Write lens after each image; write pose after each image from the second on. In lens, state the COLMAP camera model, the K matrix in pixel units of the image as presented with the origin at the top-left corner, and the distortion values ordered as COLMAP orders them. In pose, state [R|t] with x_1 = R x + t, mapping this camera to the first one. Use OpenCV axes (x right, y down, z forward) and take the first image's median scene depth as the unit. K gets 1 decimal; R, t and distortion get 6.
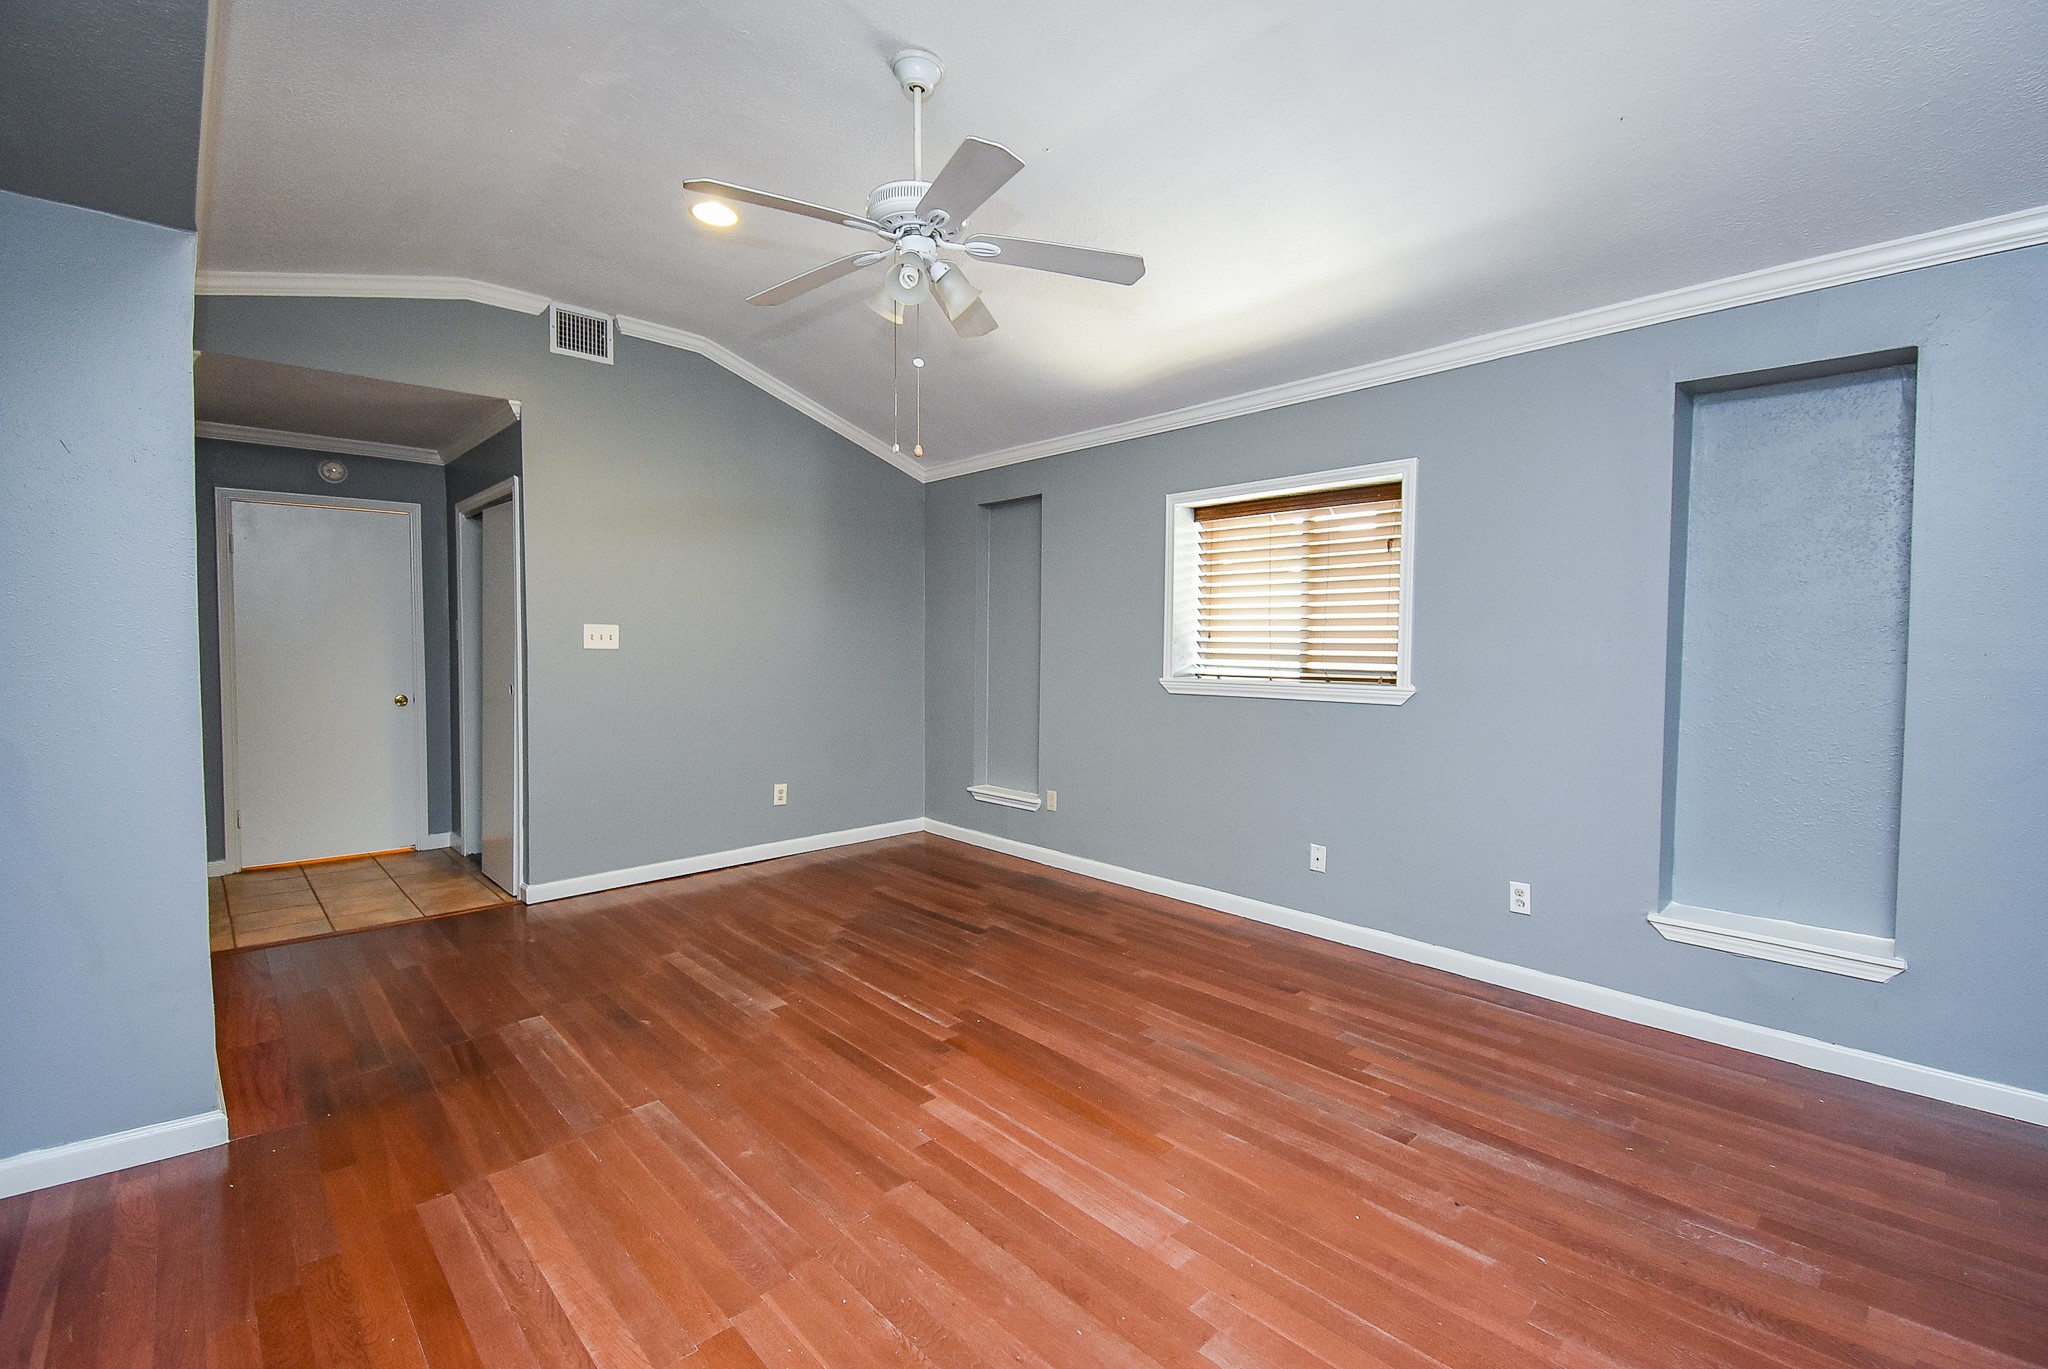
lens RADIAL K [[919.5, 0, 1017.4], [0, 919.5, 683.0], [0, 0, 1]] dist [0.013091, -0.010573]
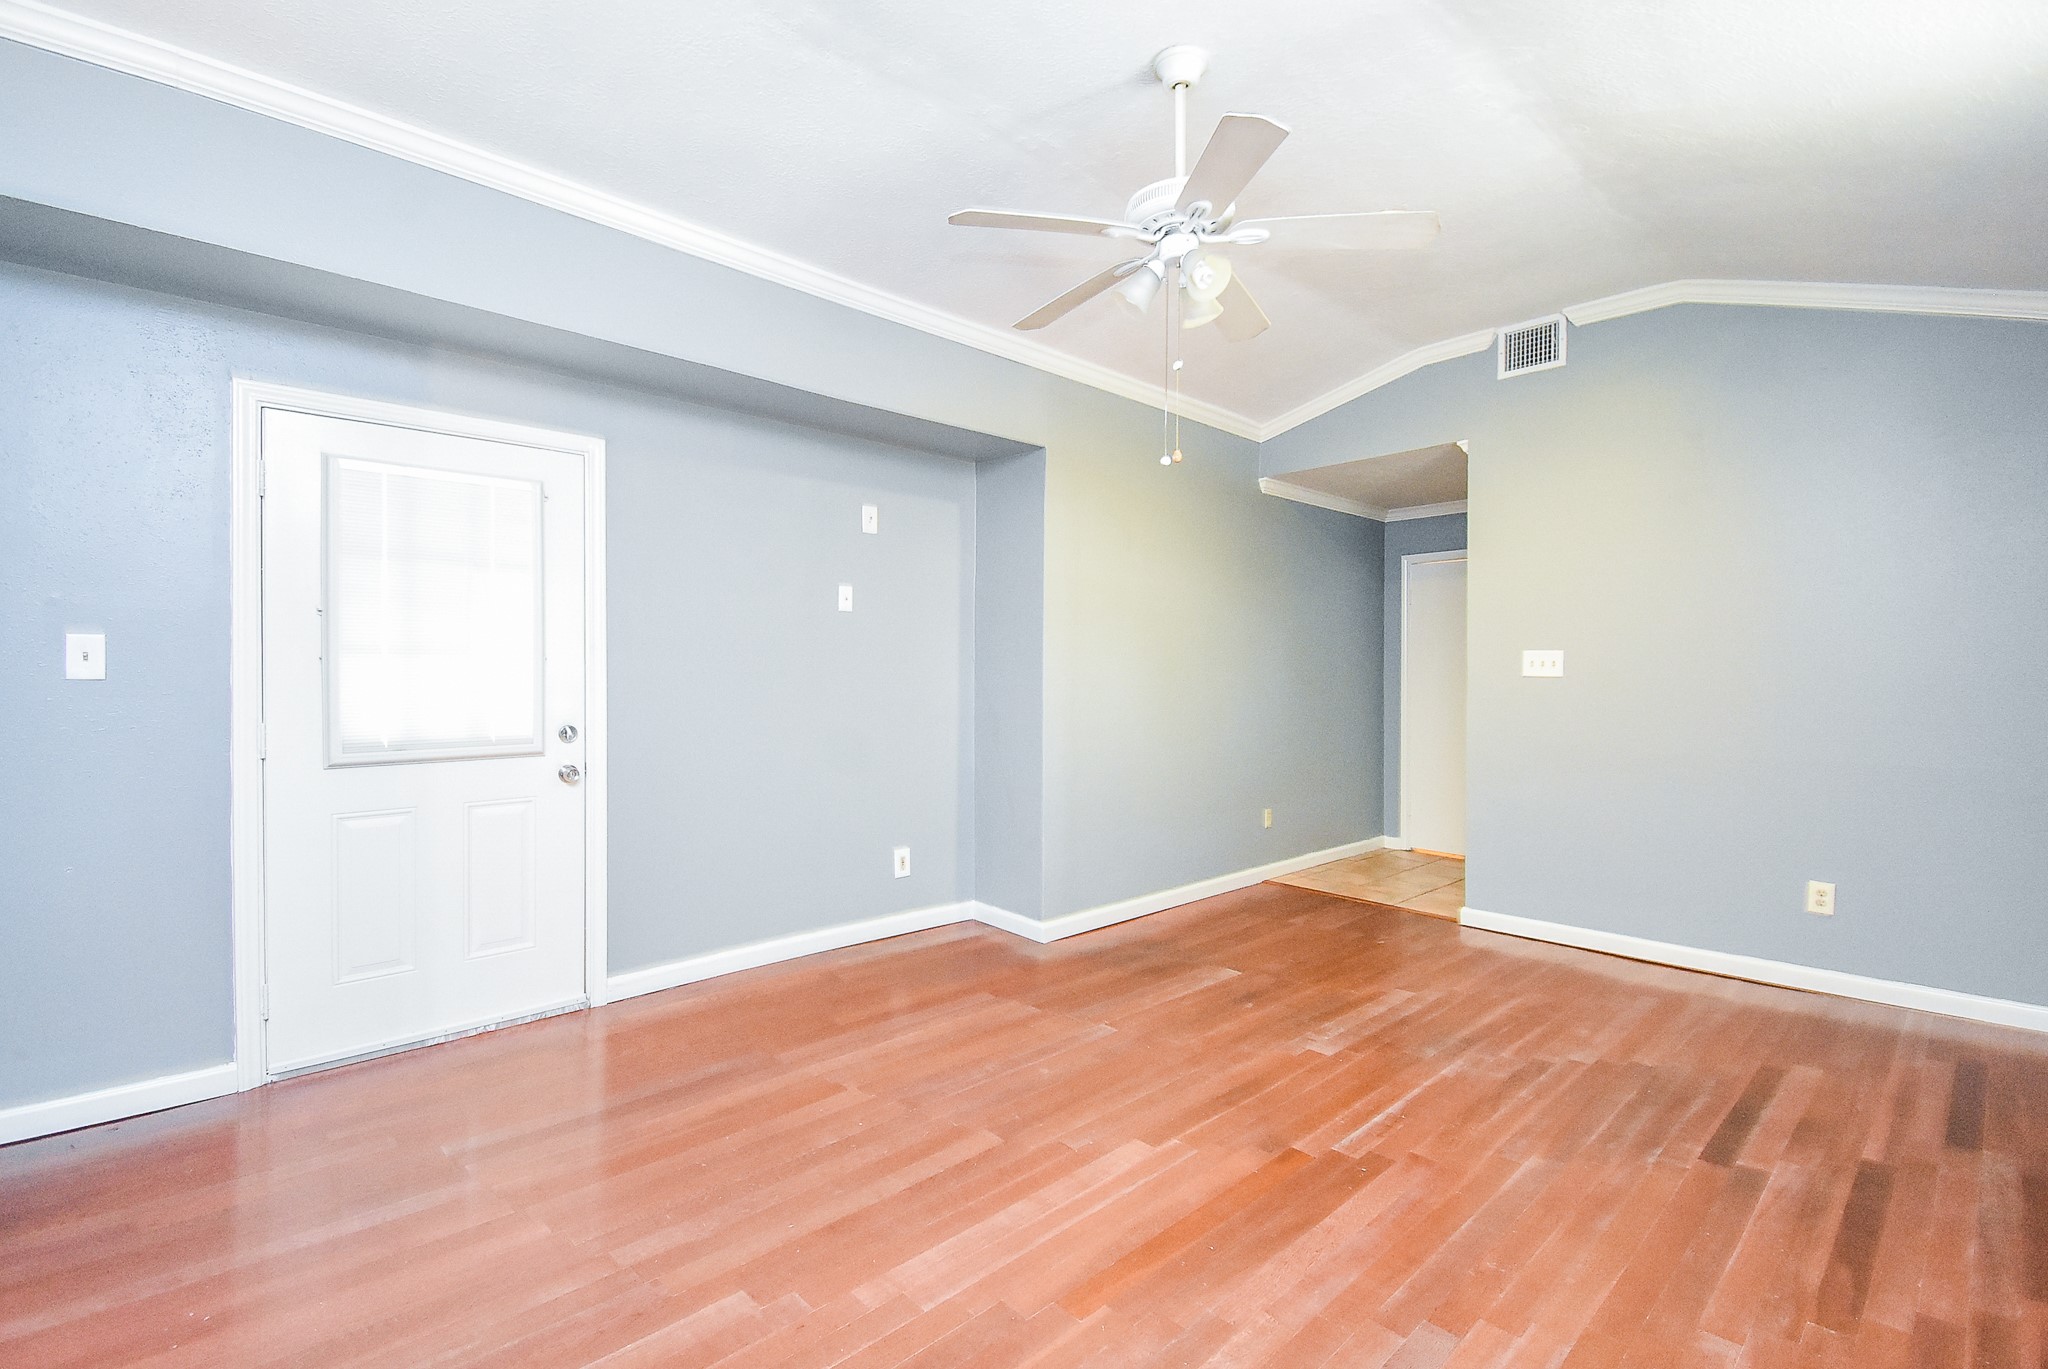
lens RADIAL K [[919.5, 0, 1017.1], [0, 919.5, 678.5], [0, 0, 1]] dist [0.013091, -0.010573]
pose [[-0.020968, 0.001278, -0.999779, 0.669560], [-0.054251, 0.998524, 0.002414, -0.012001], [0.998307, 0.054289, -0.020868, 0.682475]]
